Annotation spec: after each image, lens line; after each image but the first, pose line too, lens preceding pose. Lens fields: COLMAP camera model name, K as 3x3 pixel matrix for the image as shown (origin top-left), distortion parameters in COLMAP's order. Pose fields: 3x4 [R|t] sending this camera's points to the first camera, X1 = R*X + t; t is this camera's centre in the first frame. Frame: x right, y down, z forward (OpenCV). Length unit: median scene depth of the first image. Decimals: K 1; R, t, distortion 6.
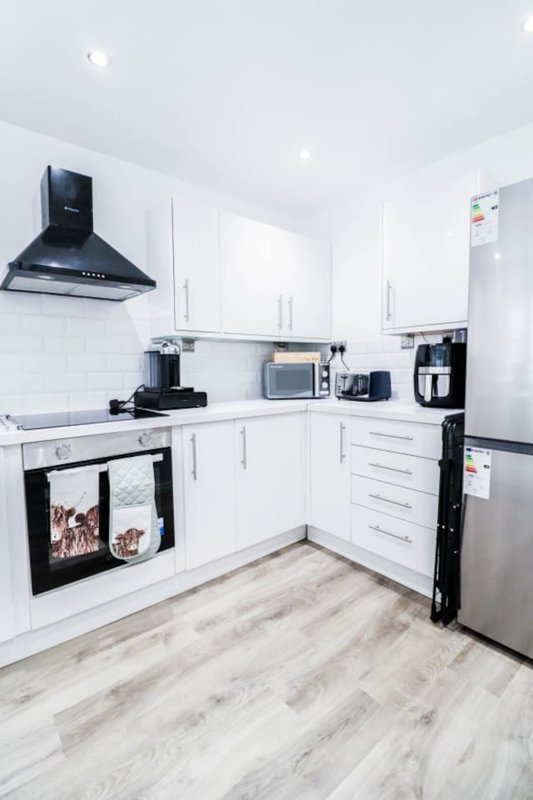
lens RADIAL K [[374.3, 0, 259.3], [0, 374.3, 389.8], [0, 0, 1]] dist [0.001697, -0.013803]
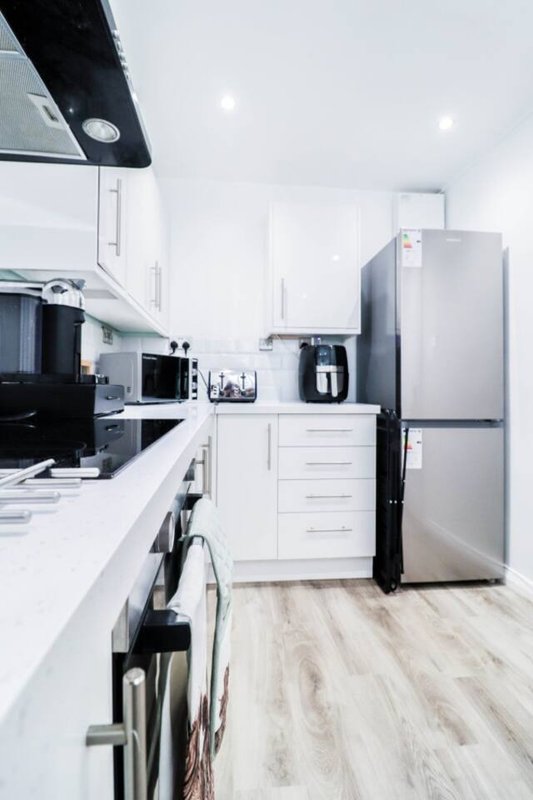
lens RADIAL K [[374.3, 0, 259.3], [0, 374.3, 389.8], [0, 0, 1]] dist [0.001697, -0.013803]
pose [[0.557793, 0.008707, 0.829935, -0.654407], [0.038653, 0.998587, -0.036455, 0.050314], [-0.829080, 0.052414, 0.556668, 0.665444]]
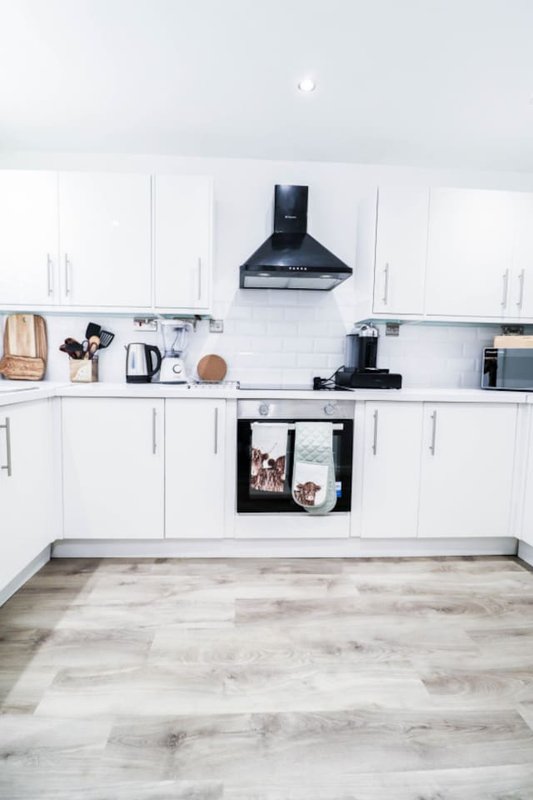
lens RADIAL K [[376.2, 0, 256.3], [0, 376.2, 389.4], [0, 0, 1]] dist [0.001588, -0.012463]
pose [[0.801822, 0.069655, -0.593489, 0.193104], [-0.064166, 0.997477, 0.030379, 0.052920], [0.594108, 0.013723, 0.804268, -0.052213]]
